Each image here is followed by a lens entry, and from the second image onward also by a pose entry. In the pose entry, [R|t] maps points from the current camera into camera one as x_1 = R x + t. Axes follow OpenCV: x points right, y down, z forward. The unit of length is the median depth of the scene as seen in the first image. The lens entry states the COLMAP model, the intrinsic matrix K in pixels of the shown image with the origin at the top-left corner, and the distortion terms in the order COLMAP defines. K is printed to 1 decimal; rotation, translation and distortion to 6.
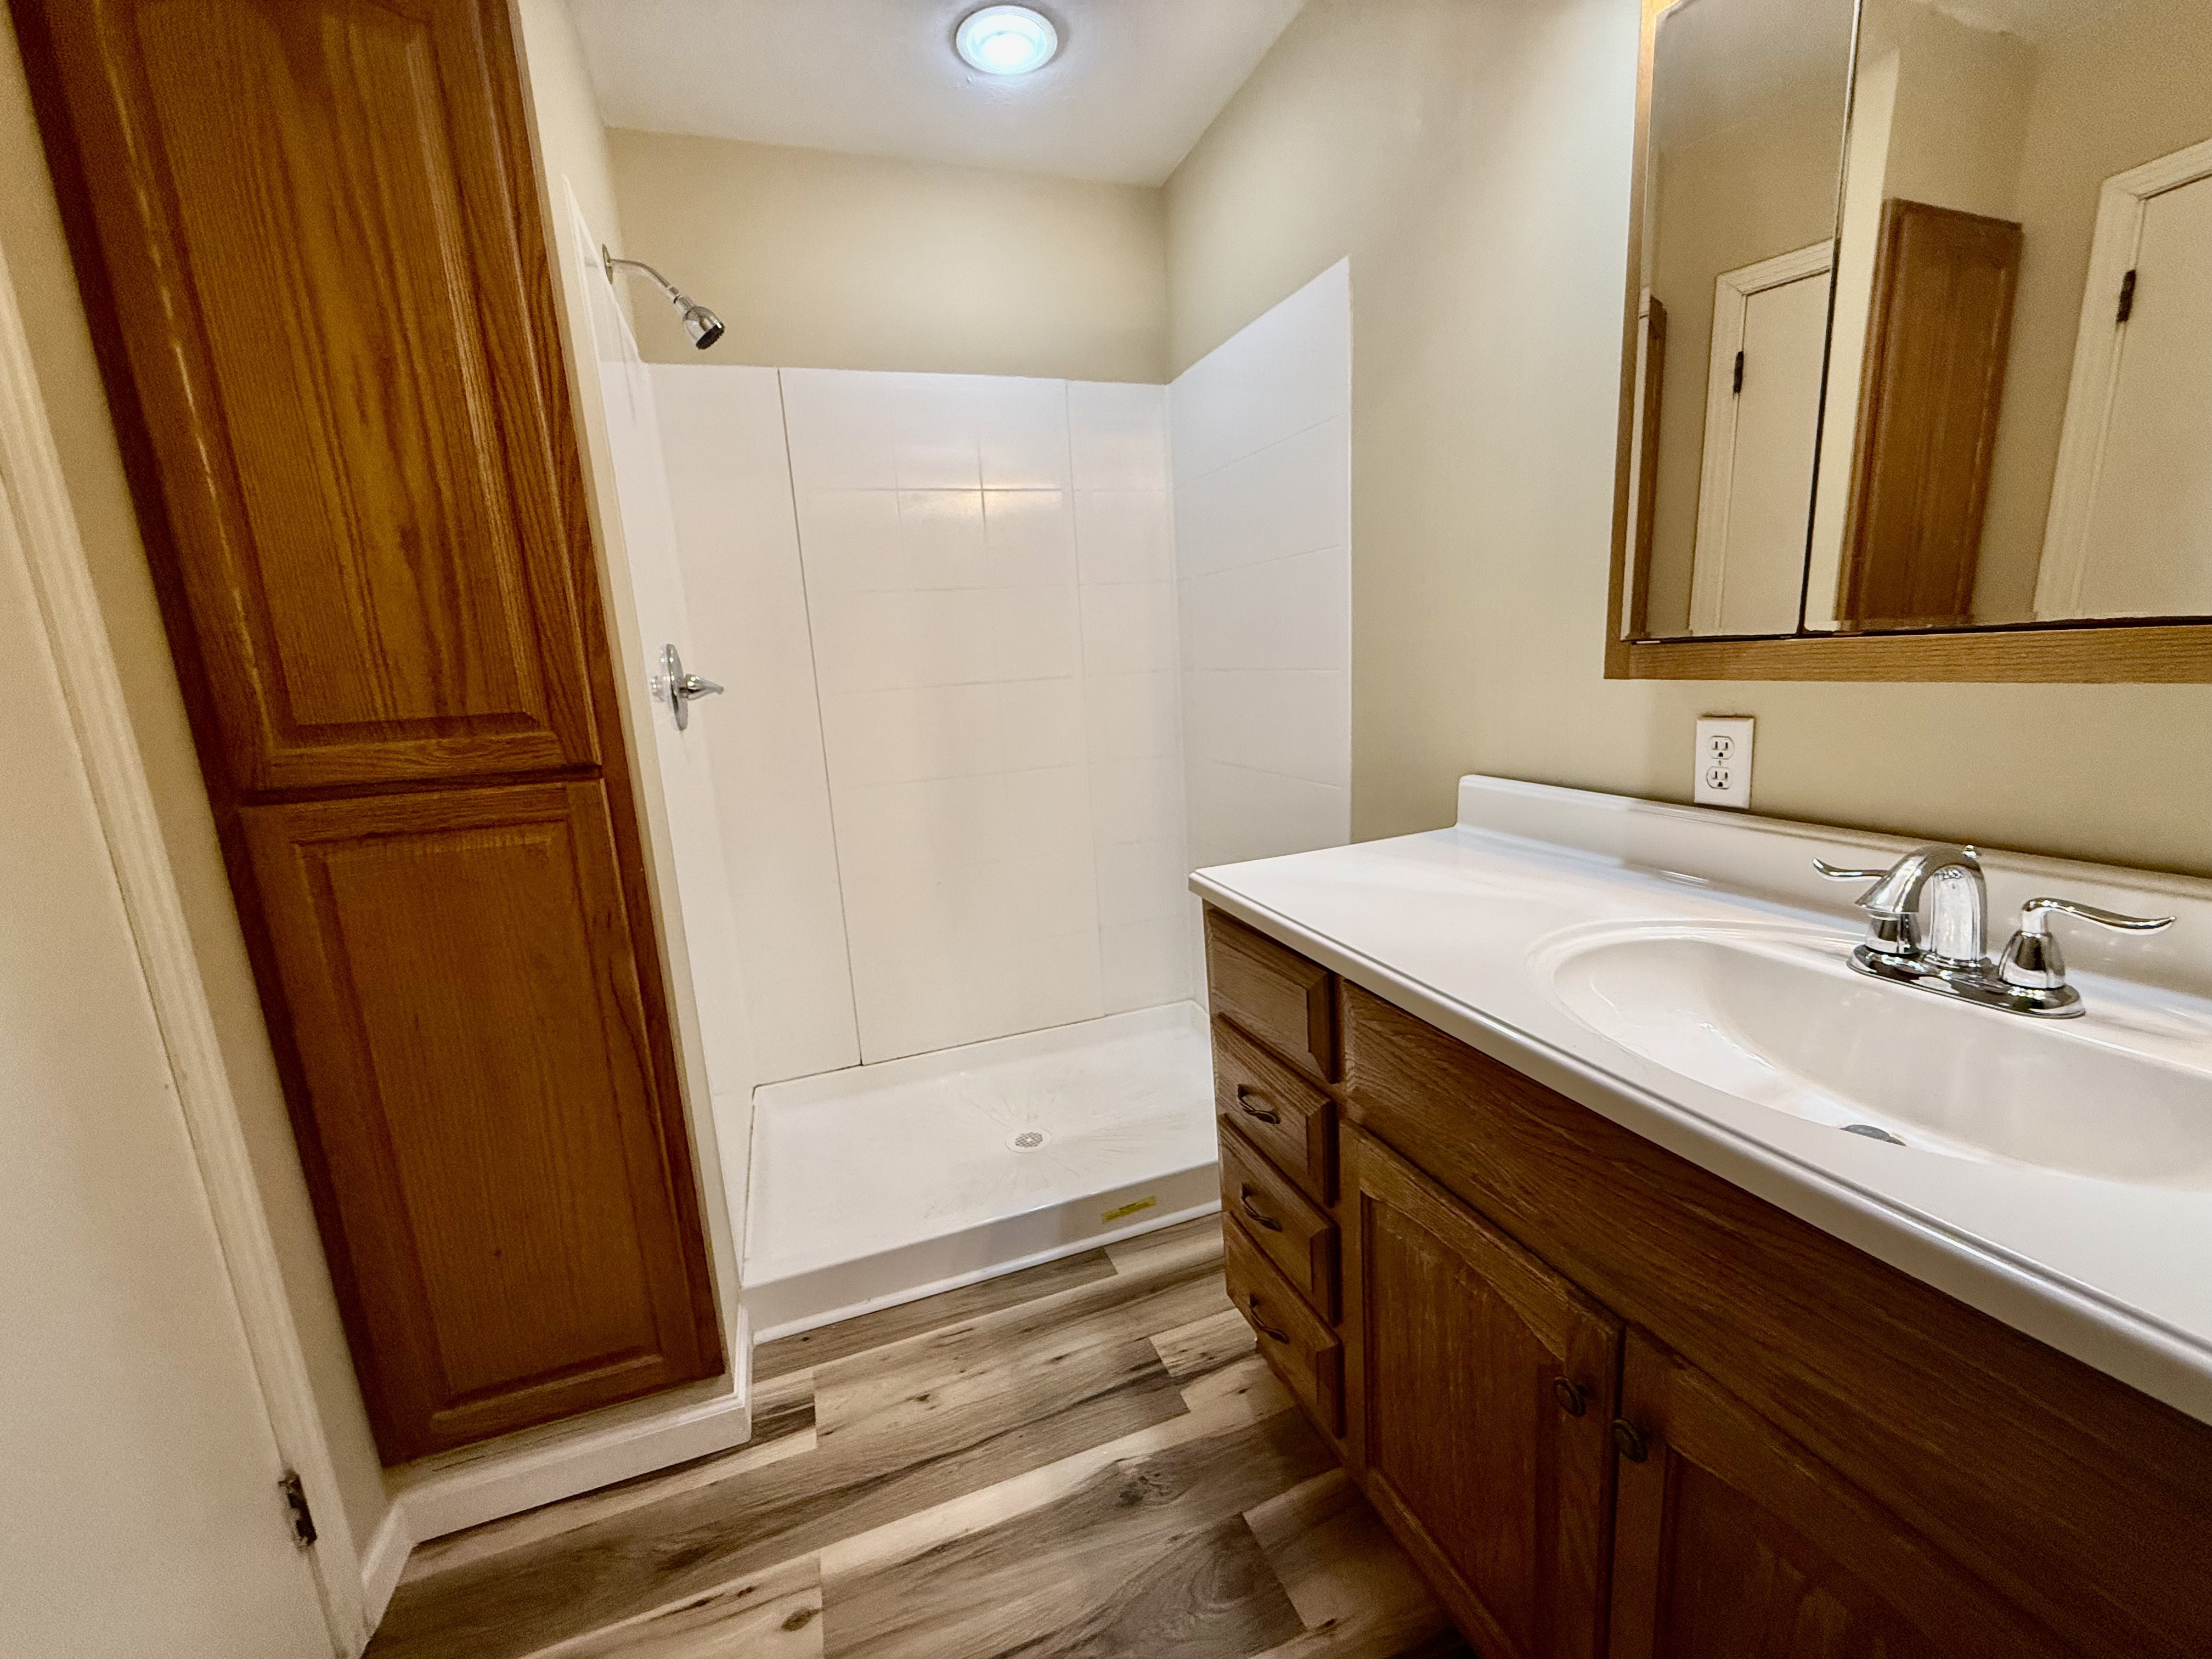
lens RADIAL K [[881.9, 0, 1099.7], [0, 881.9, 831.7], [0, 0, 1]] dist [-0.003215, -0.000052]
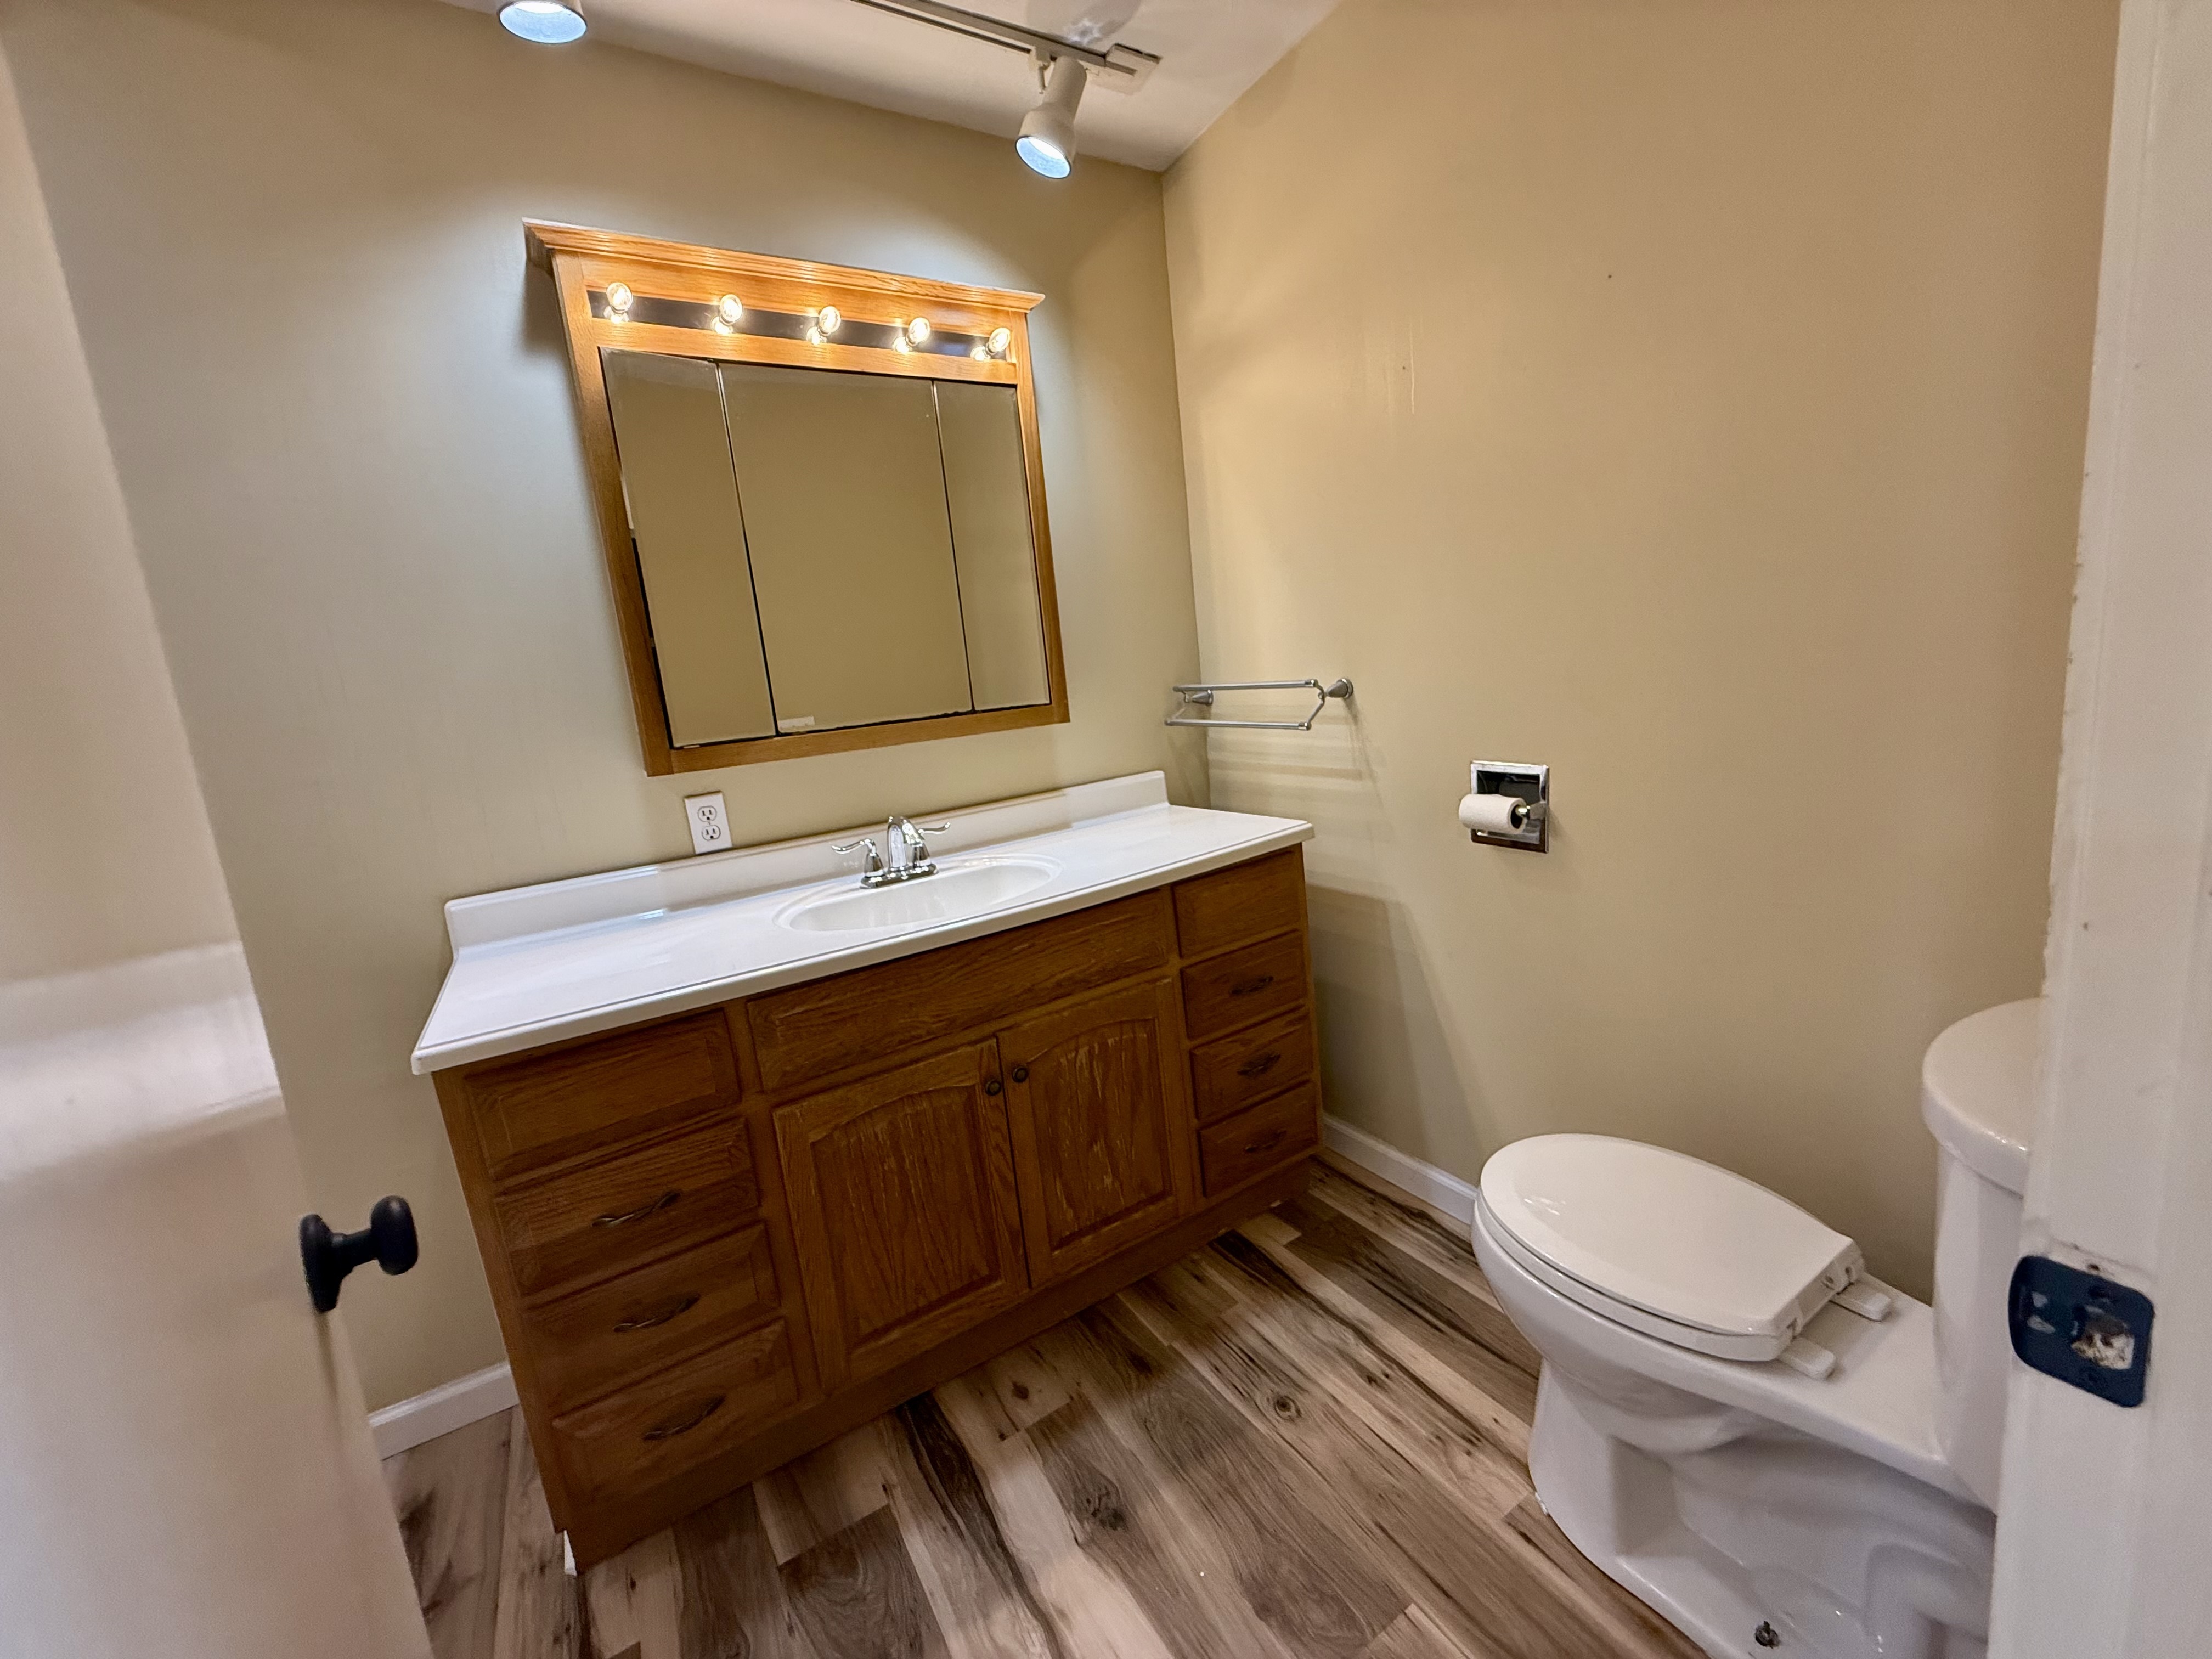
lens RADIAL K [[881.9, 0, 1102.2], [0, 881.9, 830.9], [0, 0, 1]] dist [-0.003215, -0.000052]
pose [[-0.194014, -0.076694, 0.977996, -0.941616], [0.305988, 0.942471, 0.134609, -0.062976], [-0.932057, 0.325371, -0.159386, 0.590289]]
